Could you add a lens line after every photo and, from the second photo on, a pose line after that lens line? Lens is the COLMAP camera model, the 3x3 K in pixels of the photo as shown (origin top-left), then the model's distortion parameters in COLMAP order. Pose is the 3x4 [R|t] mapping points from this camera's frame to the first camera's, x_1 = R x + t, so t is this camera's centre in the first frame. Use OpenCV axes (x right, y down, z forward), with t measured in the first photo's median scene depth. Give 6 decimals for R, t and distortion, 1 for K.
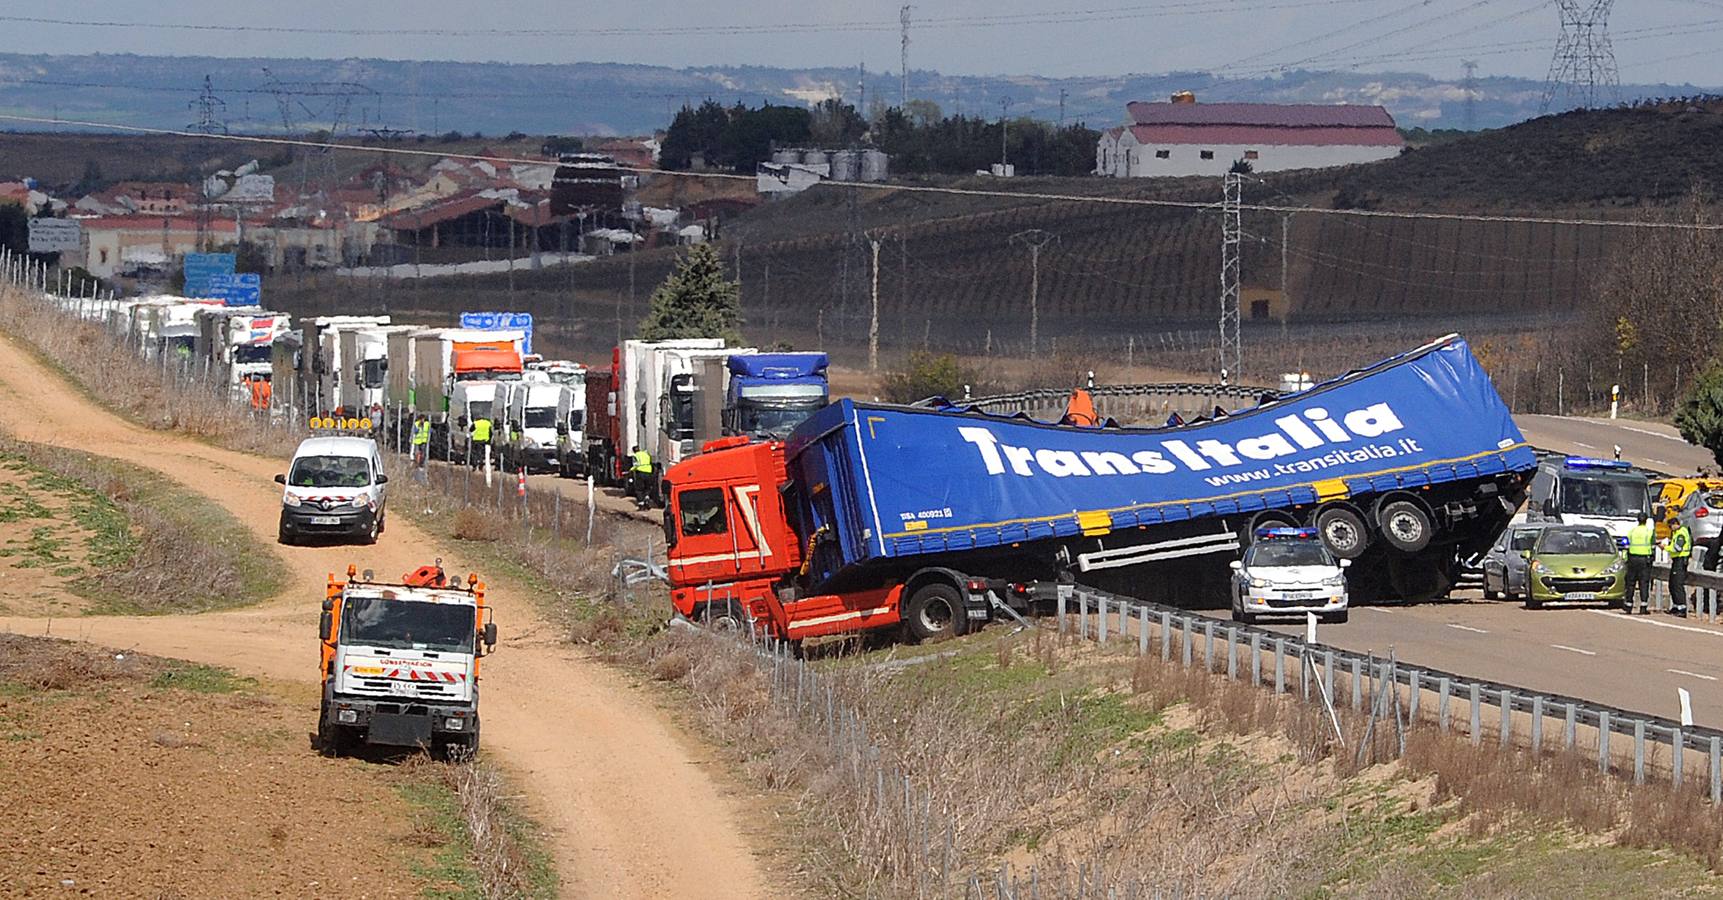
lens RADIAL K [[9352.7, 0, 883.3], [0, 9352.7, 501.0], [0, 0, 1]] dist [0.651929, 0.000000]
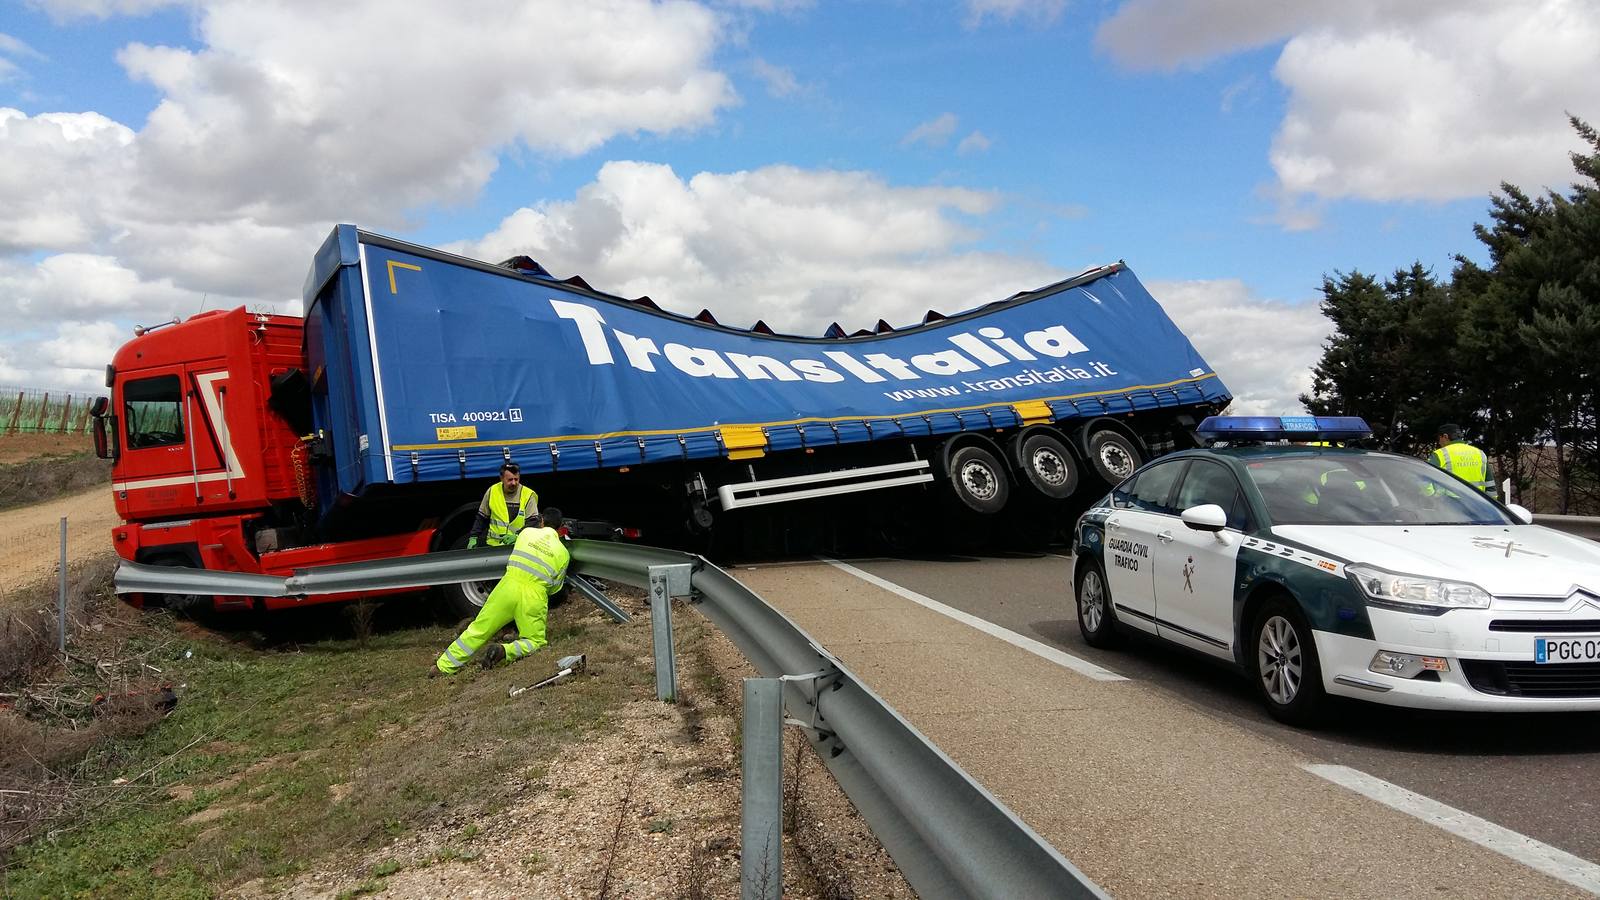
lens RADIAL K [[1220.6, 0, 785.0], [0, 1220.6, 441.6], [0, 0, 1]] dist [0.061080, -0.004068]
pose [[0.996893, 0.020615, 0.076025, 0.018677], [-0.017699, 0.999089, -0.038833, 0.005867], [-0.076756, 0.037366, 0.996349, 0.905784]]
